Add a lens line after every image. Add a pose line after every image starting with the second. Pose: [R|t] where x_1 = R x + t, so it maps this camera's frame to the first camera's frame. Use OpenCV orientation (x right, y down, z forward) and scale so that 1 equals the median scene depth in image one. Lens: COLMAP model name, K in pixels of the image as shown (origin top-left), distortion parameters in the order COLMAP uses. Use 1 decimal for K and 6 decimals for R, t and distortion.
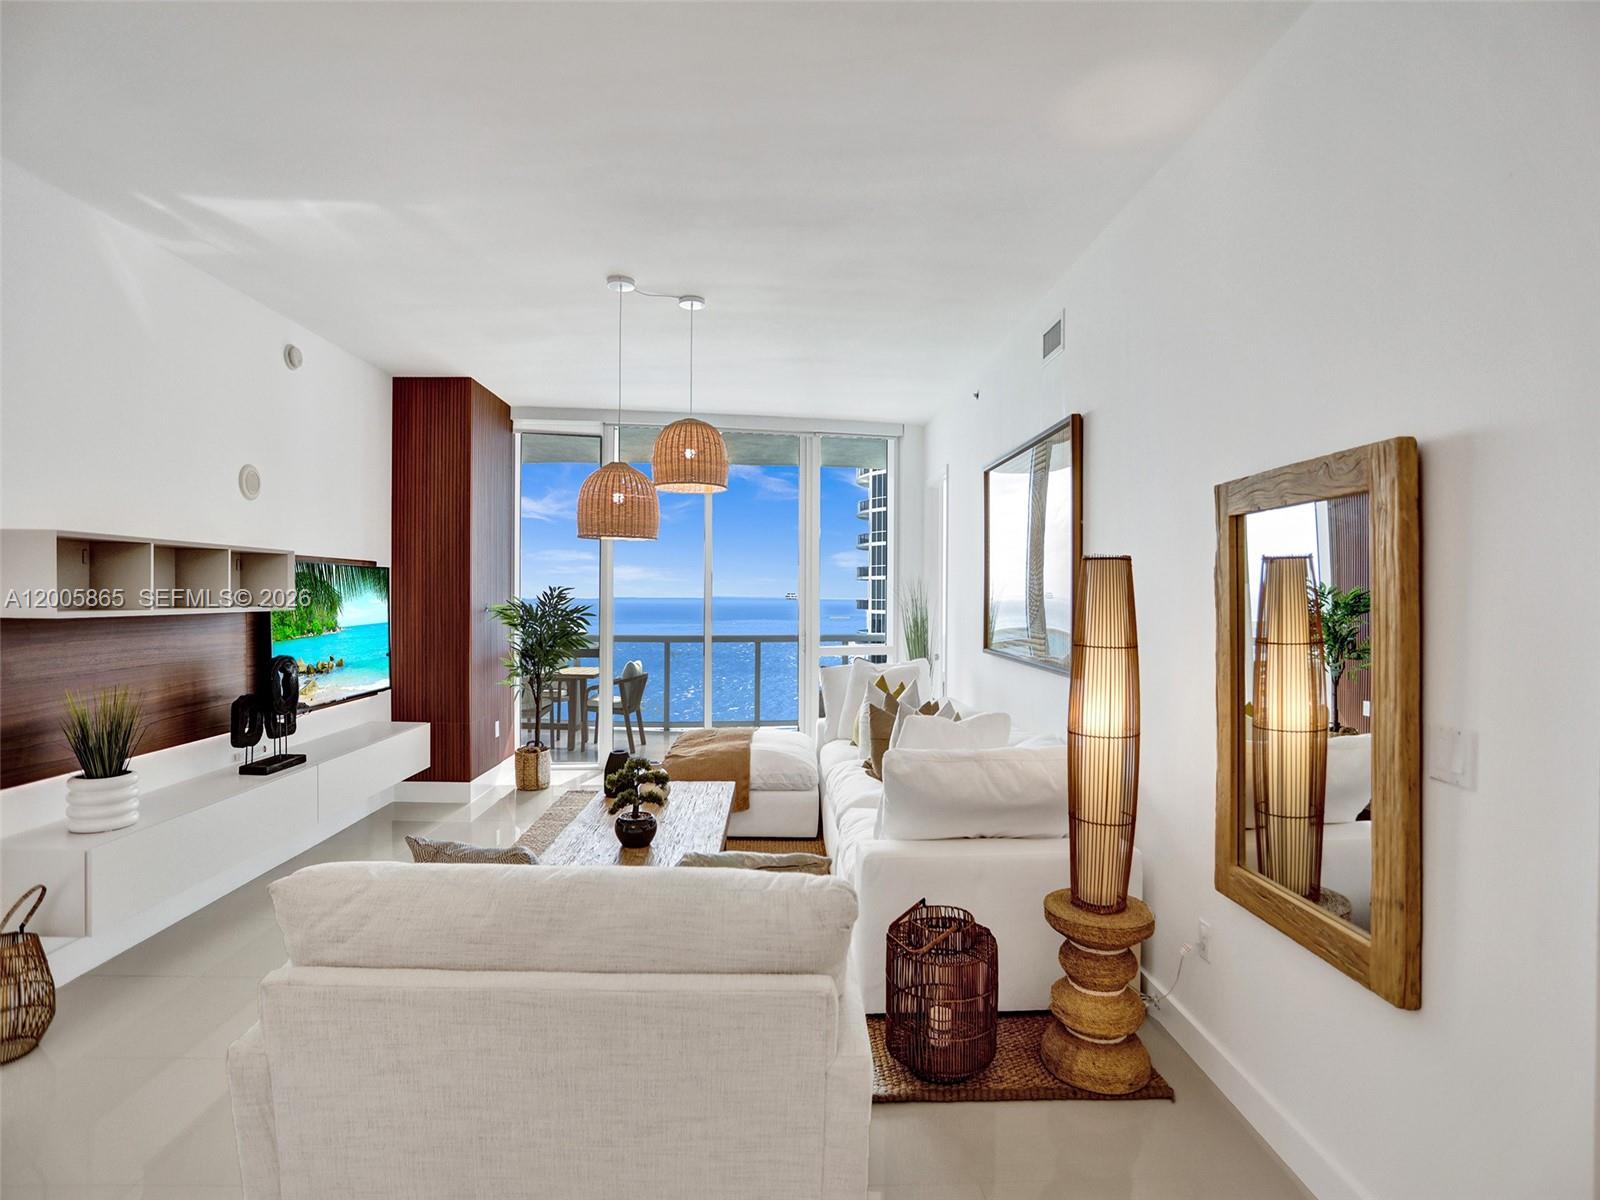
lens RADIAL K [[774.1, 0, 787.8], [0, 774.1, 603.3], [0, 0, 1]] dist [-0.025876, 0.001481]
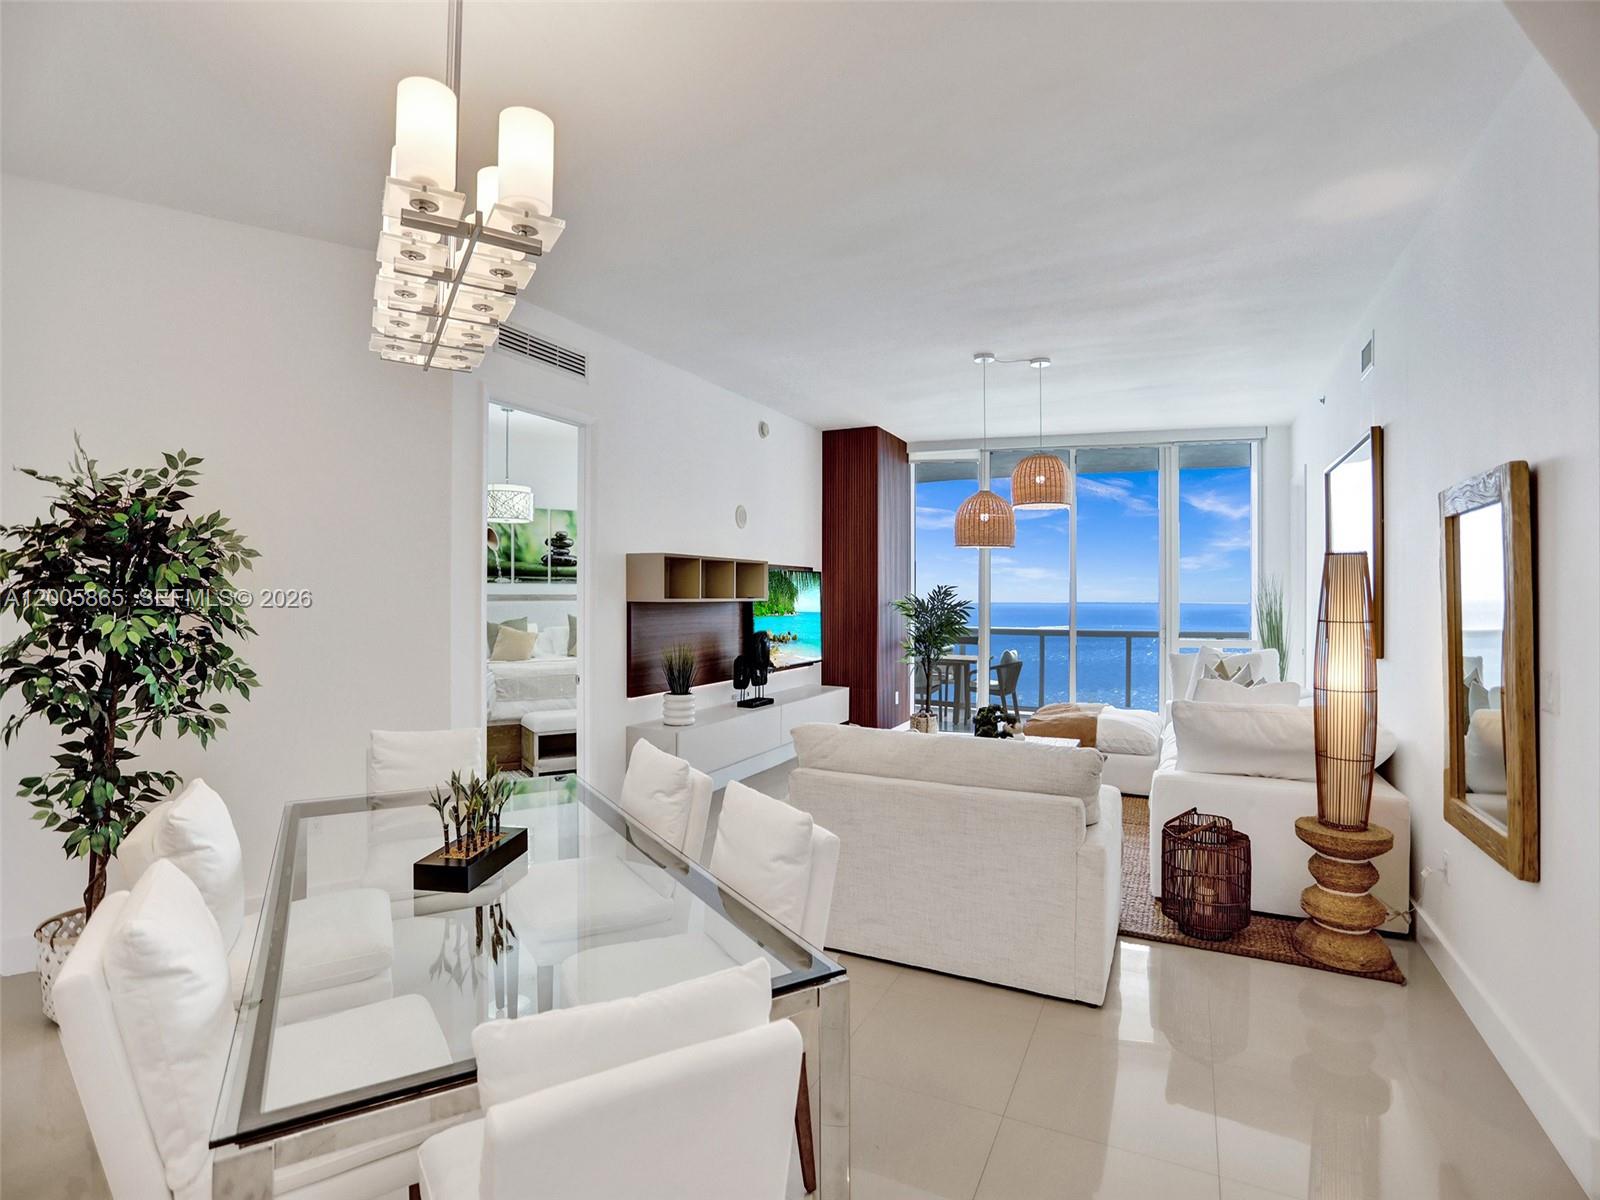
lens RADIAL K [[774.1, 0, 787.8], [0, 774.1, 603.3], [0, 0, 1]] dist [-0.025876, 0.001481]
pose [[0.877848, 0.001865, -0.478936, 0.107188], [-0.003538, 0.999990, -0.002592, 0.016627], [0.478926, 0.003970, 0.877846, -0.291986]]
